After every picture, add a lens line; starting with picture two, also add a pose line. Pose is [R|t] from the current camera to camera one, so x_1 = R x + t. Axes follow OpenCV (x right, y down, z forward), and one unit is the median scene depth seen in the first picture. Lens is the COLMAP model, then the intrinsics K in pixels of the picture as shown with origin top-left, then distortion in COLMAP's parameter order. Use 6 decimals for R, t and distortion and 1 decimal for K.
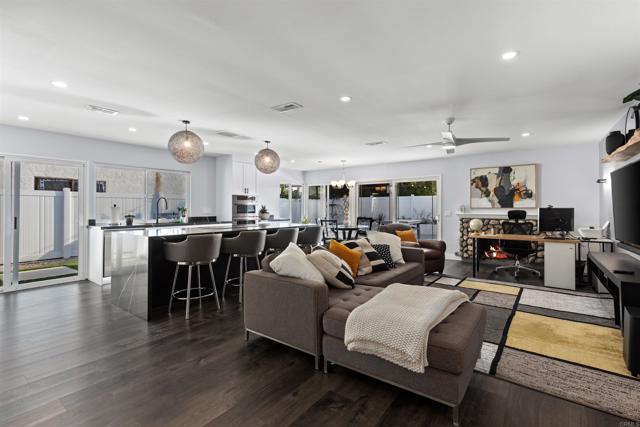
lens RADIAL K [[293.9, 0, 322.3], [0, 293.9, 208.5], [0, 0, 1]] dist [0.004377, -0.000208]
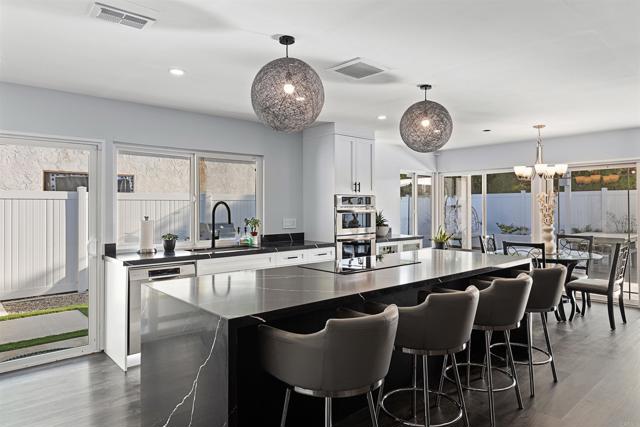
lens RADIAL K [[407.4, 0, 321.6], [0, 407.4, 207.8], [0, 0, 1]] dist [0.004203, -0.002479]
pose [[0.979112, -0.004326, -0.203275, -0.208765], [0.004172, 0.999991, -0.001187, -0.026212], [0.203278, 0.000315, 0.979121, 0.292357]]
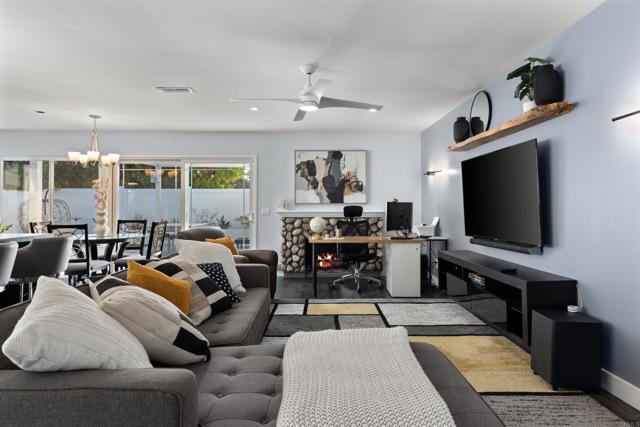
lens RADIAL K [[407.4, 0, 325.9], [0, 407.4, 205.6], [0, 0, 1]] dist [0.004203, -0.002479]
pose [[0.785121, 0.002786, 0.619336, -0.079105], [0.002613, 0.999966, -0.007811, 0.013950], [-0.619336, 0.007751, 0.785087, 0.181215]]
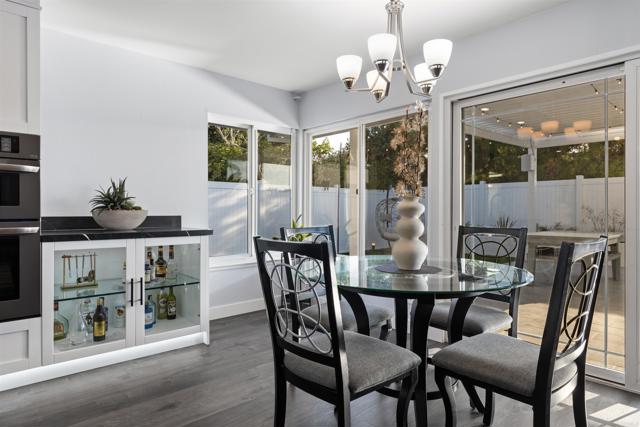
lens RADIAL K [[391.1, 0, 322.9], [0, 391.1, 217.5], [0, 0, 1]] dist [0.022296, -0.000128]
pose [[0.981901, 0.006385, -0.189285, 0.099443], [-0.003461, 0.999870, 0.015771, 0.025165], [0.189361, -0.014830, 0.981796, 0.934297]]
